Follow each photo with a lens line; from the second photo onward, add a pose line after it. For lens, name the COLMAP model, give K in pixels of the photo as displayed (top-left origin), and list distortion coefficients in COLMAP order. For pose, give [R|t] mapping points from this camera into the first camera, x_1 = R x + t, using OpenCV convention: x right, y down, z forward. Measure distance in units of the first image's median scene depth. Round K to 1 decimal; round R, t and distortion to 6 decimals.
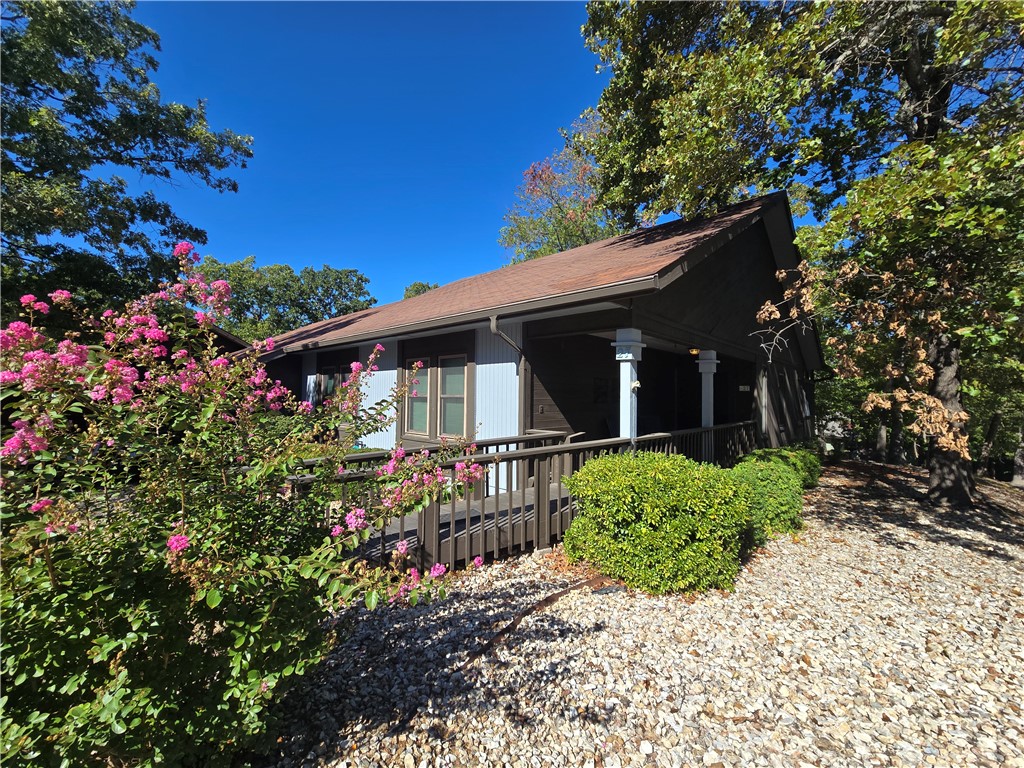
lens RADIAL K [[412.2, 0, 511.4], [0, 412.2, 385.9], [0, 0, 1]] dist [-0.016334, -0.000457]
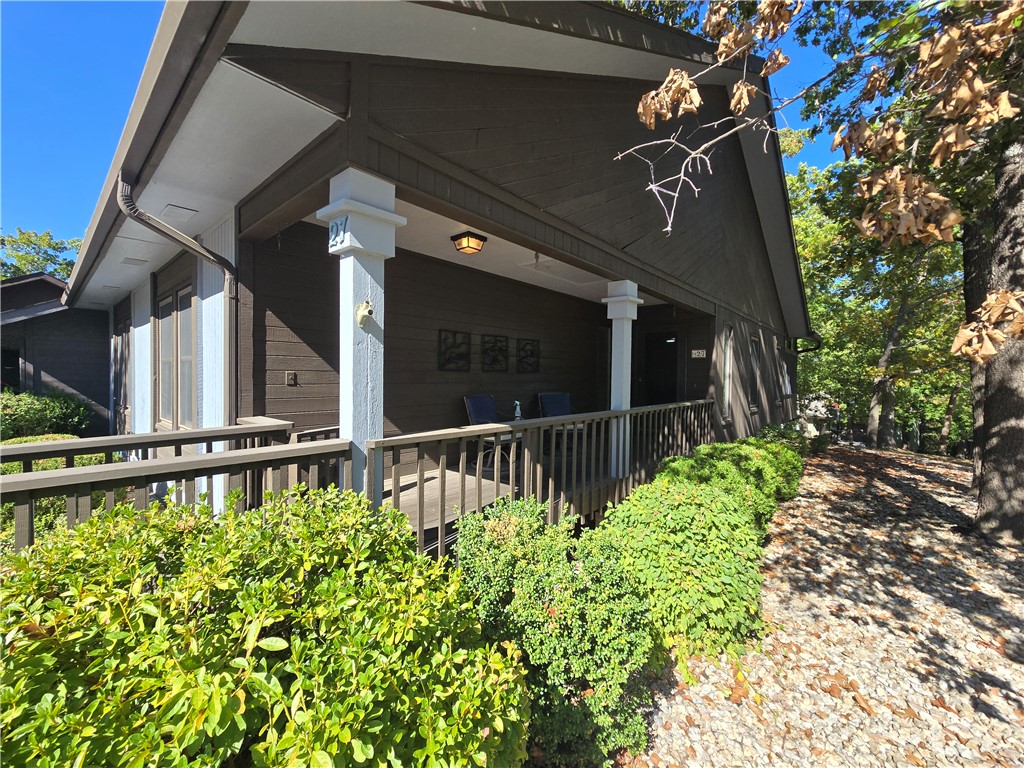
lens RADIAL K [[412.2, 0, 511.8], [0, 412.2, 380.9], [0, 0, 1]] dist [-0.016334, -0.000457]
pose [[0.999594, 0.001740, 0.028429, 0.302372], [-0.002839, 0.999248, 0.038660, 0.035375], [-0.028340, -0.038725, 0.998848, 0.403343]]
